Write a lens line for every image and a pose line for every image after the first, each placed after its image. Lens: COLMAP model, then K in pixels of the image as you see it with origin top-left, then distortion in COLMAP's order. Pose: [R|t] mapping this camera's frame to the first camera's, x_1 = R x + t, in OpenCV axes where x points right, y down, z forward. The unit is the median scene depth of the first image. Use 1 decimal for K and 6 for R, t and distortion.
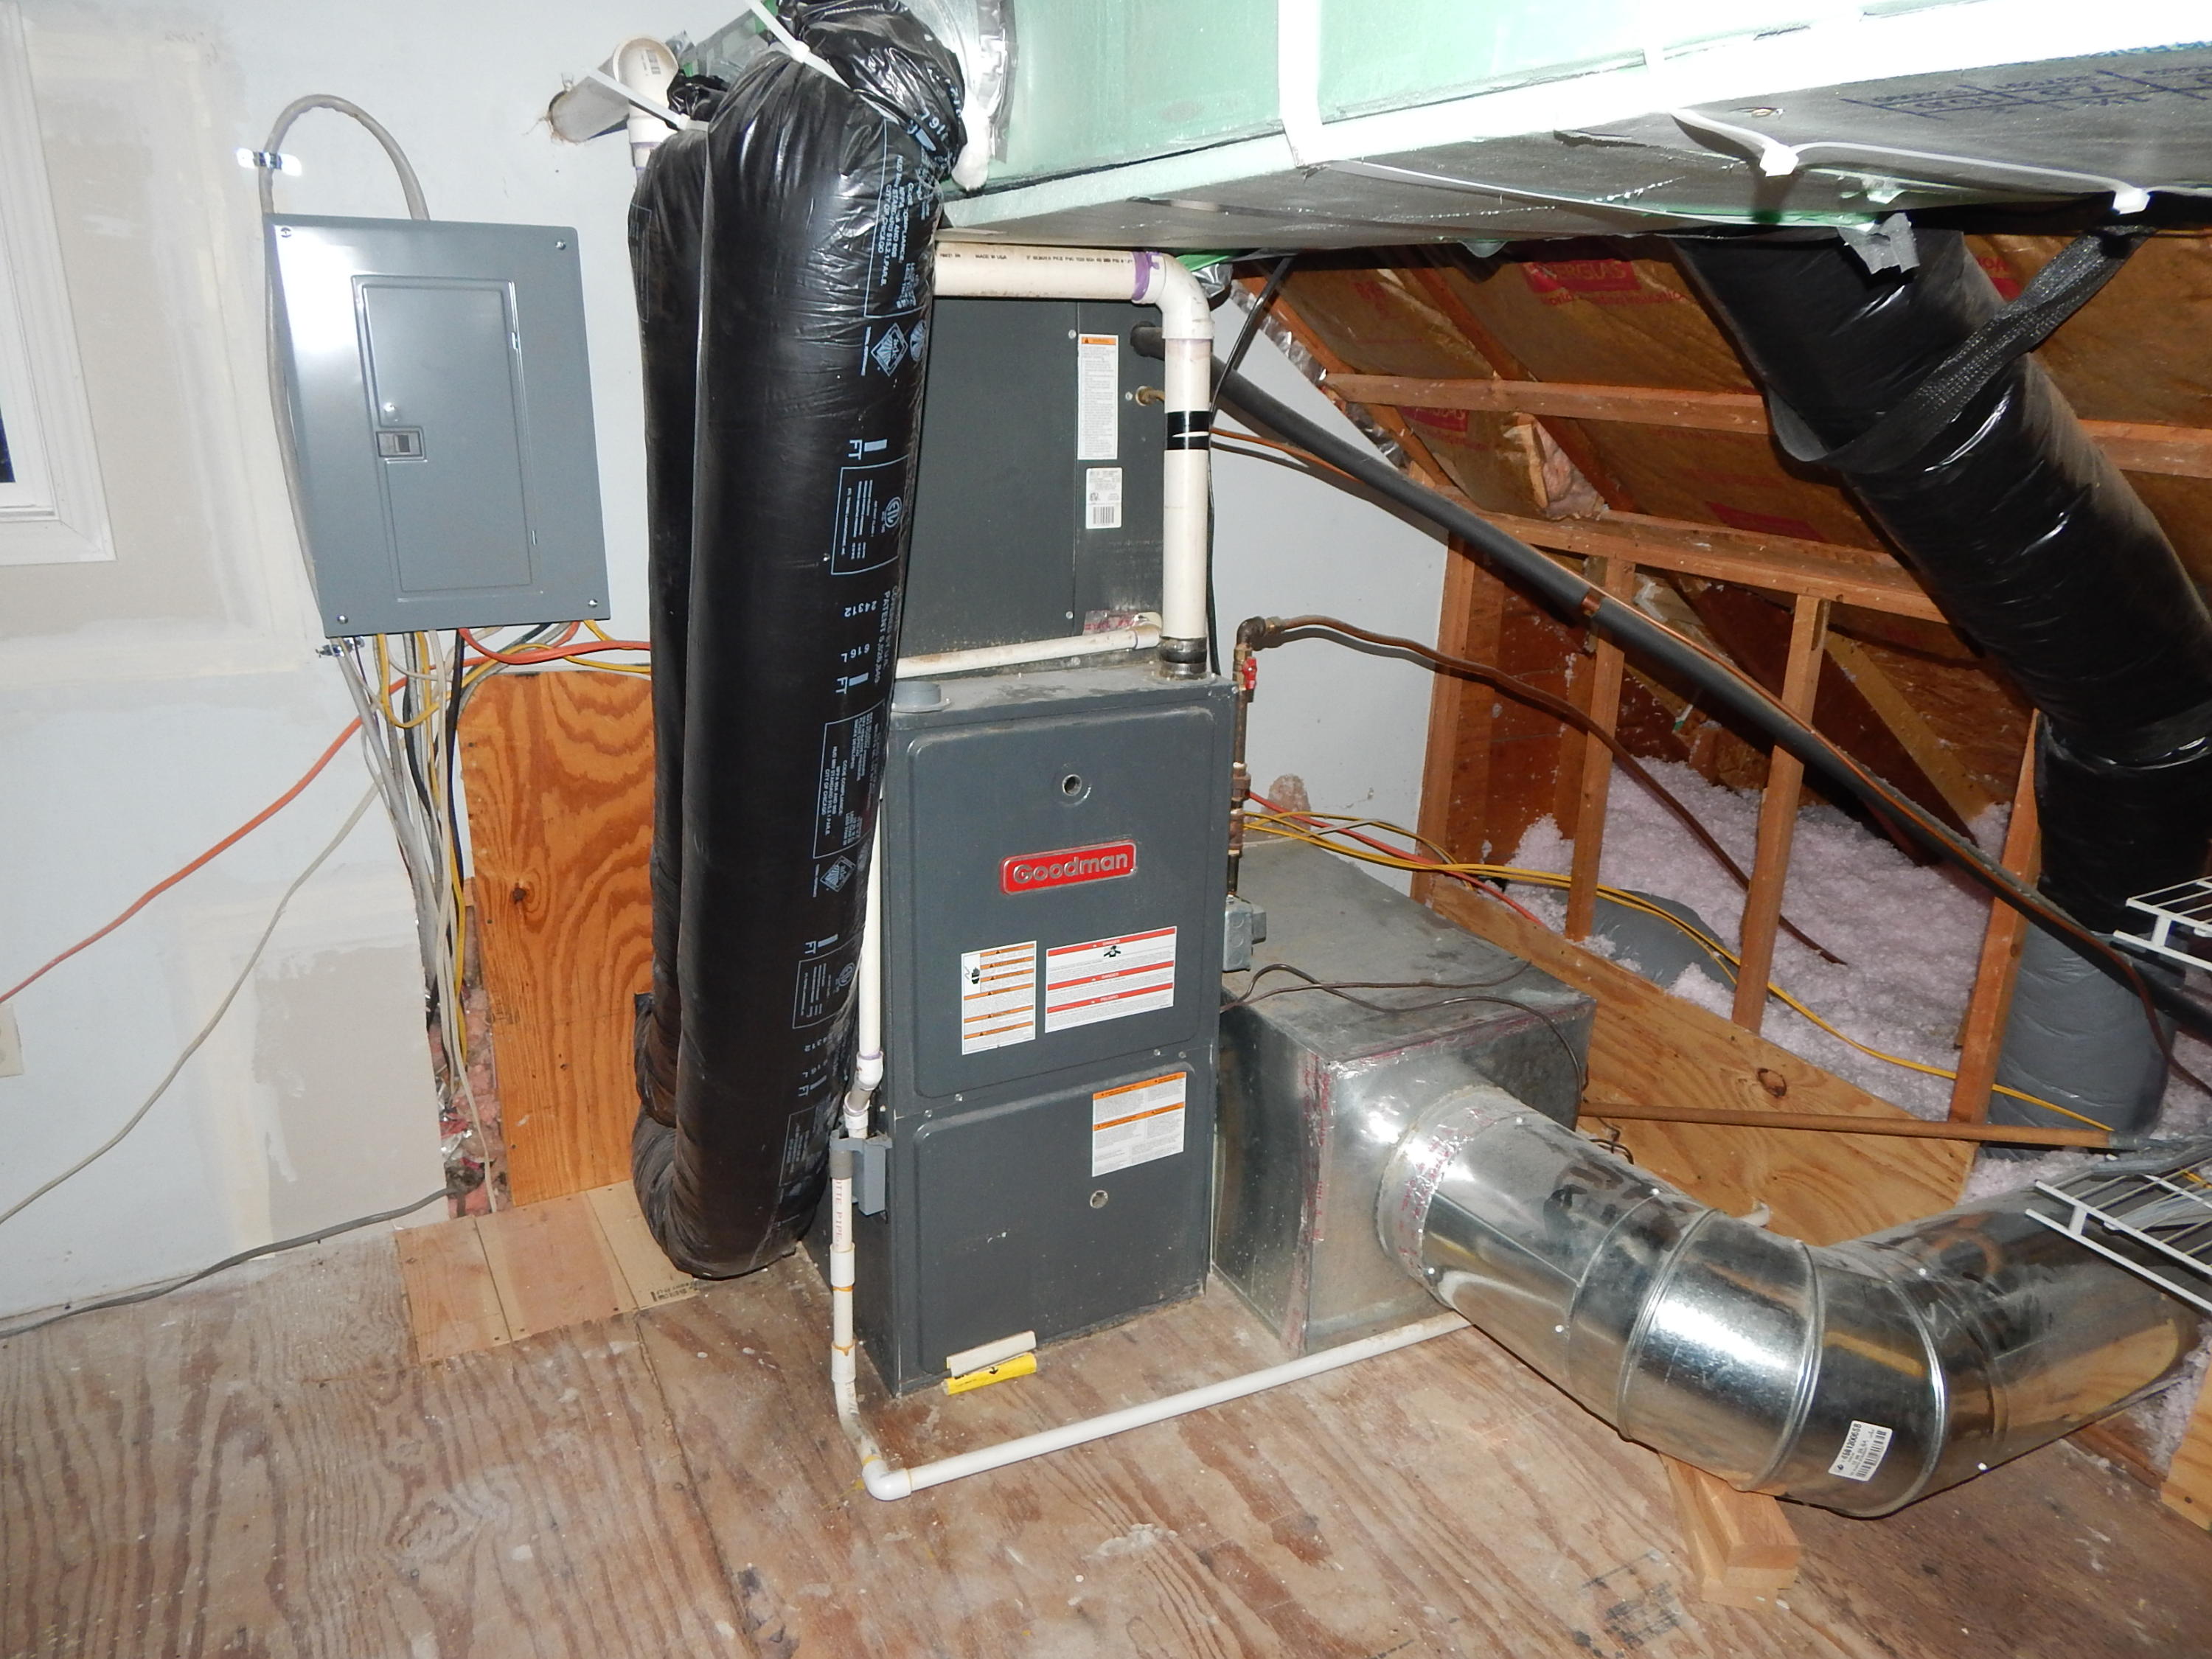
lens RADIAL K [[1570.0, 0, 1106.0], [0, 1570.0, 829.5], [0, 0, 1]] dist [0.026972, -0.025322]
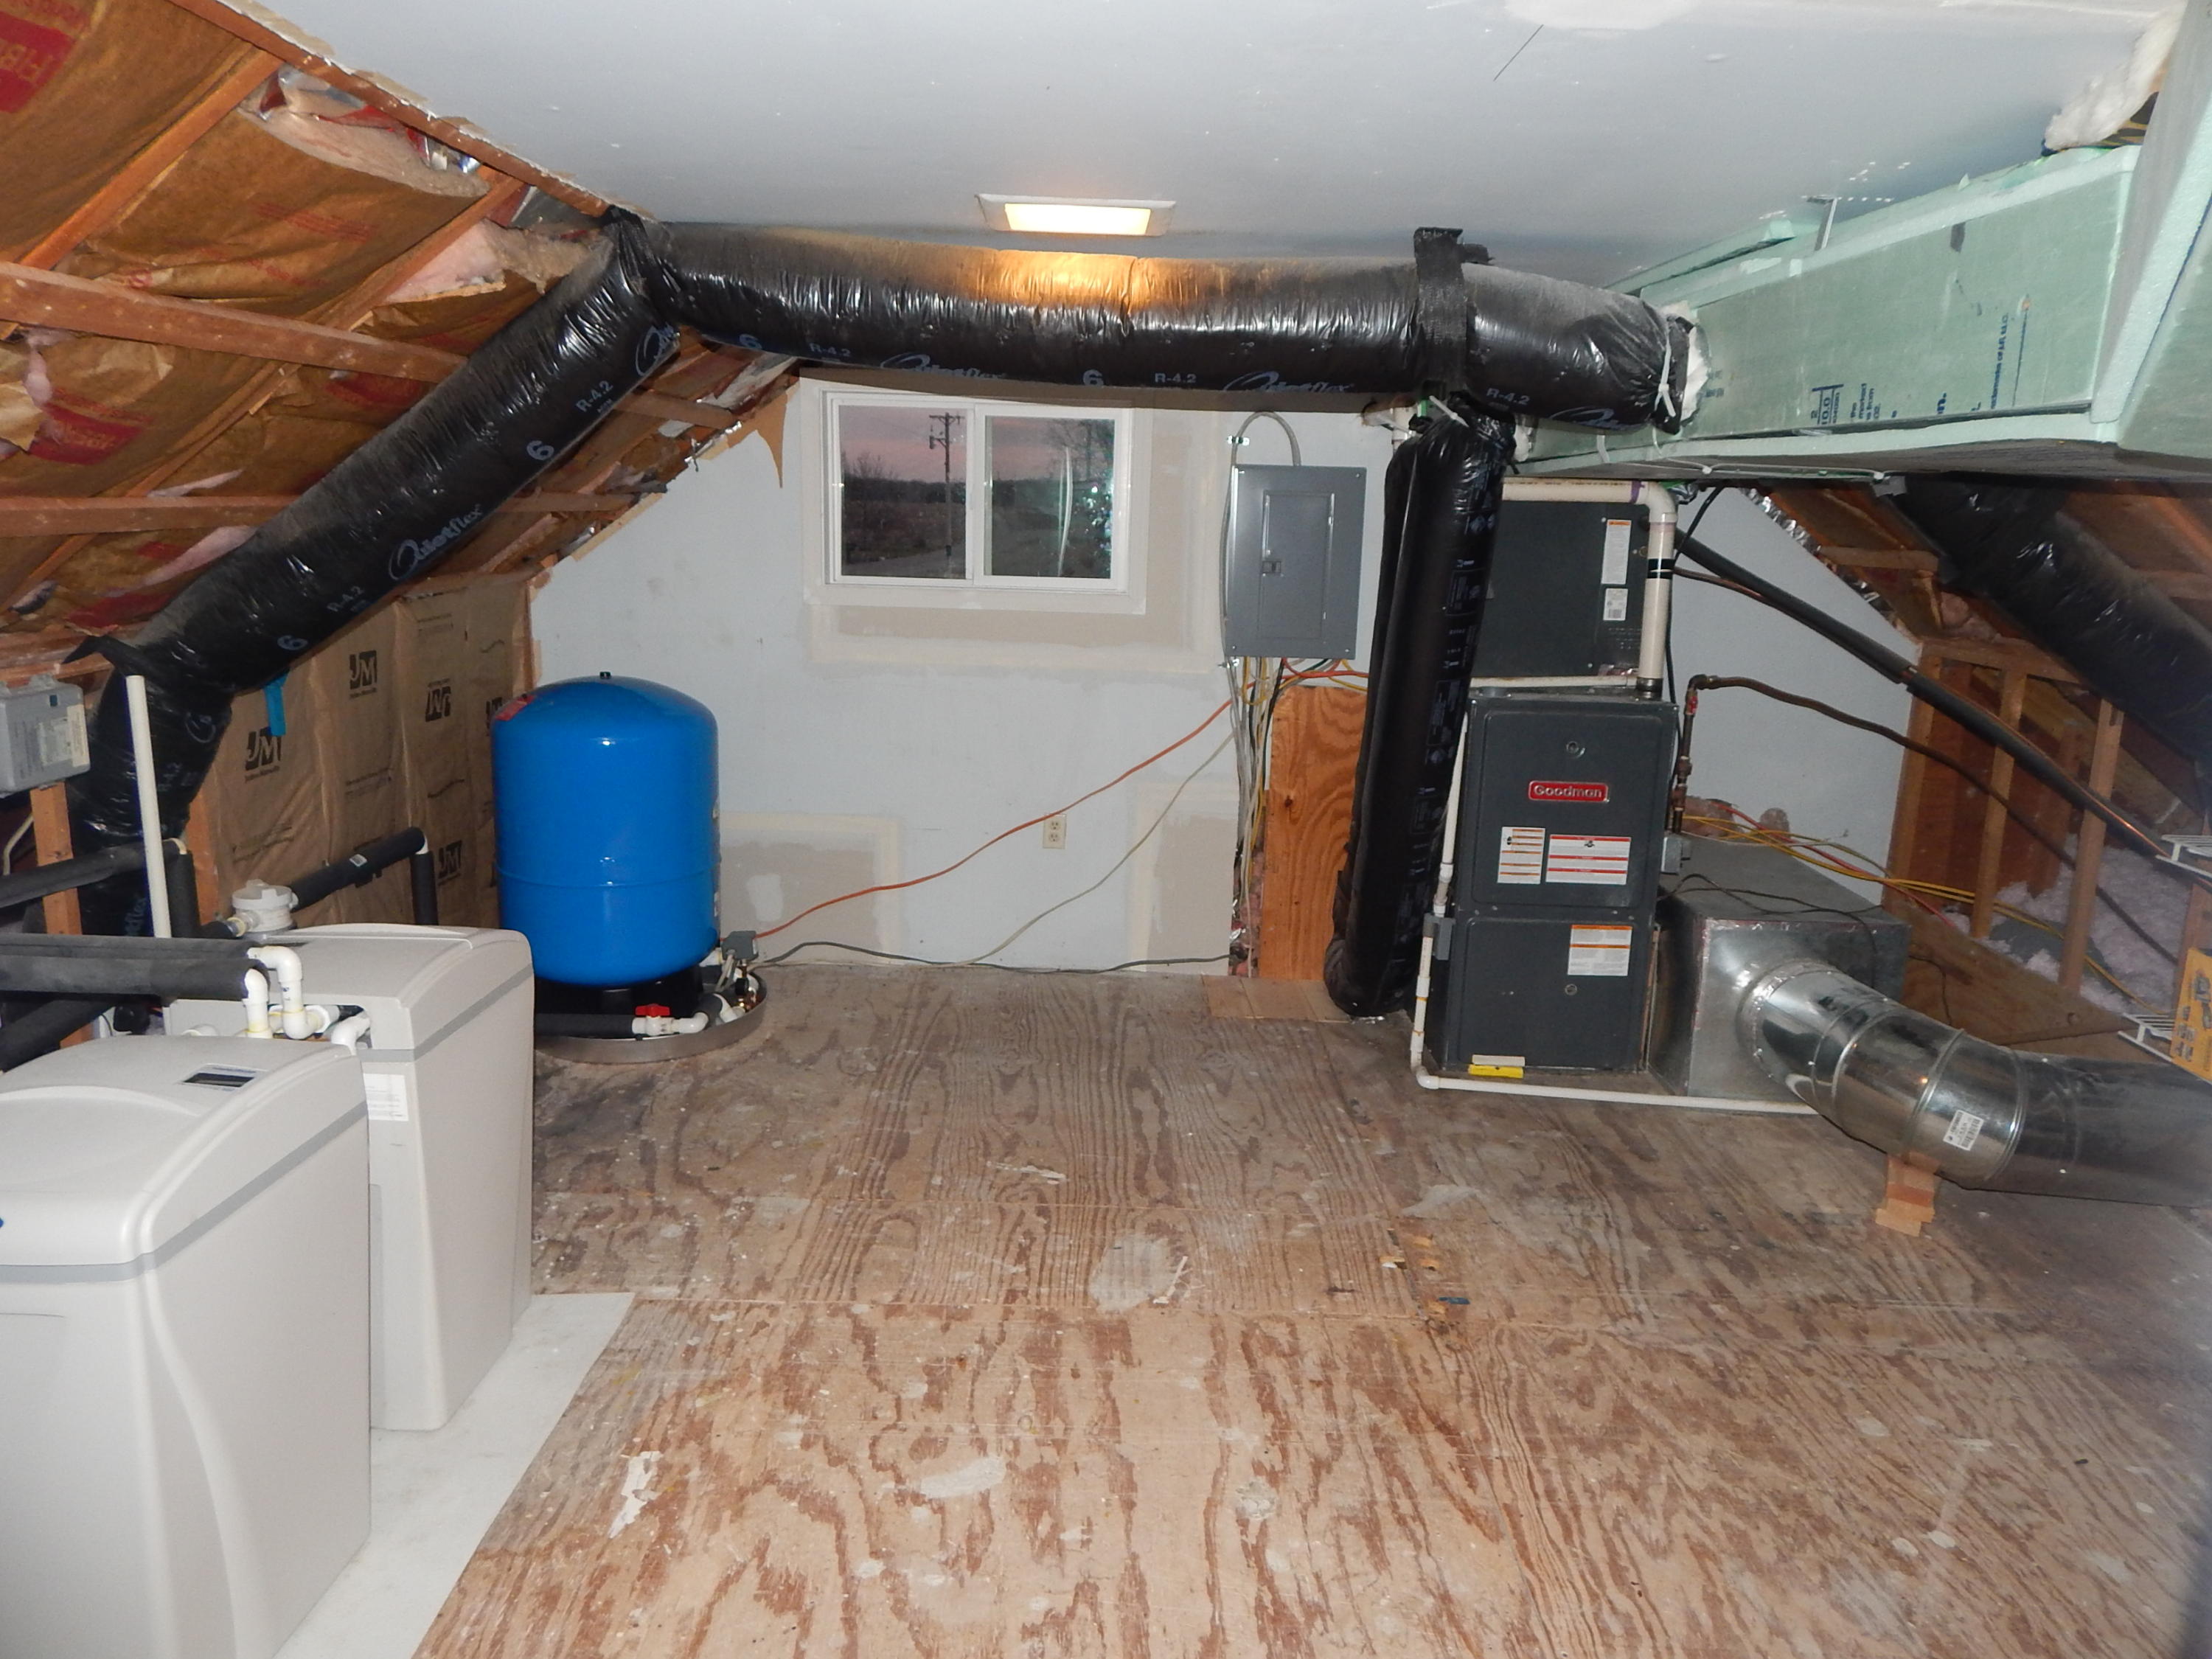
lens RADIAL K [[1440.2, 0, 1106.0], [0, 1440.2, 829.5], [0, 0, 1]] dist [0.032418, 0.001652]
pose [[0.886121, 0.110407, -0.450110, 0.259533], [-0.152512, 0.986584, -0.058248, 0.242570], [0.437640, 0.120262, 0.891071, -0.761396]]
